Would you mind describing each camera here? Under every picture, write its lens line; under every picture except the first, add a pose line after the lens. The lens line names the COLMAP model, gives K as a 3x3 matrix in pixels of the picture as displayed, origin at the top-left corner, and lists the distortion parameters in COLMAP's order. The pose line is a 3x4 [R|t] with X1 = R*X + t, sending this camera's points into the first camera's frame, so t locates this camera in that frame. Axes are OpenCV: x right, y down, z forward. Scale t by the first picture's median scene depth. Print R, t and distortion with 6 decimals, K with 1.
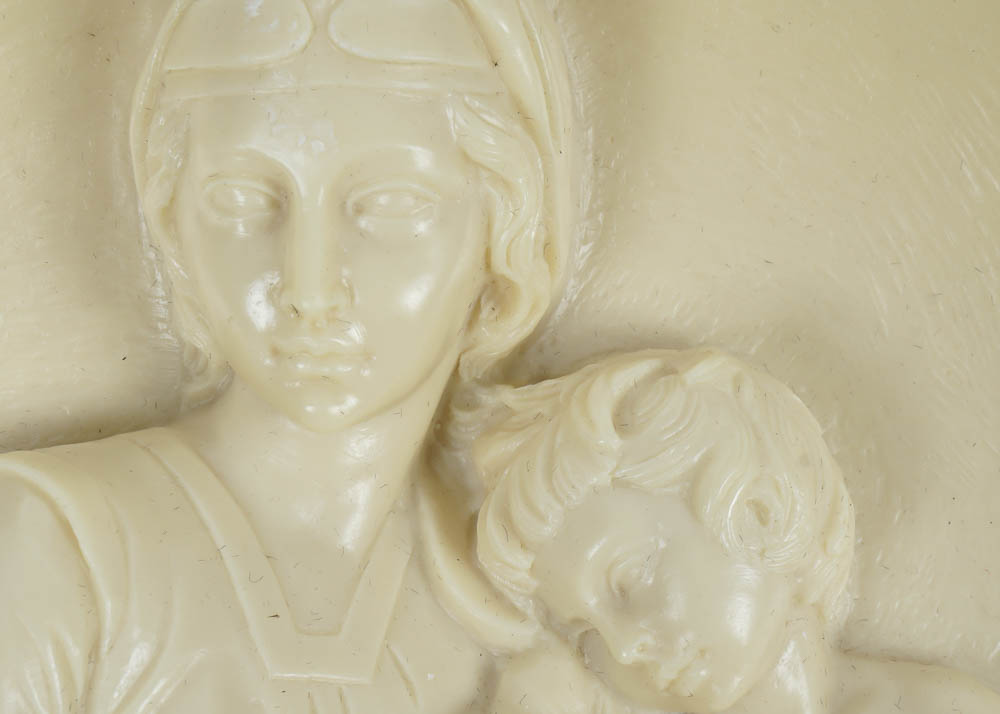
lens RADIAL K [[3014.9, 0, 495.7], [0, 3014.9, 356.7], [0, 0, 1]] dist [0.086876, 0.000000]
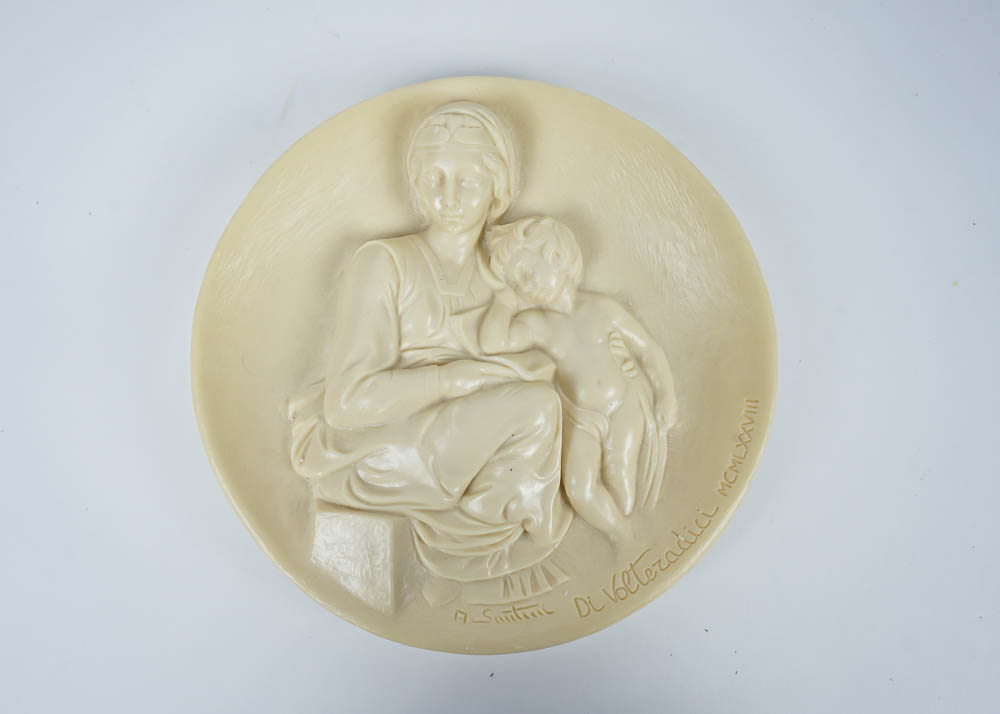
lens RADIAL K [[927.9, 0, 507.1], [0, 927.9, 357.2], [0, 0, 1]] dist [-0.014904, -0.001159]
pose [[0.999607, 0.014959, -0.023723, 0.049703], [-0.011886, 0.992115, 0.124766, 0.031141], [0.025403, -0.124435, 0.991903, -0.286170]]
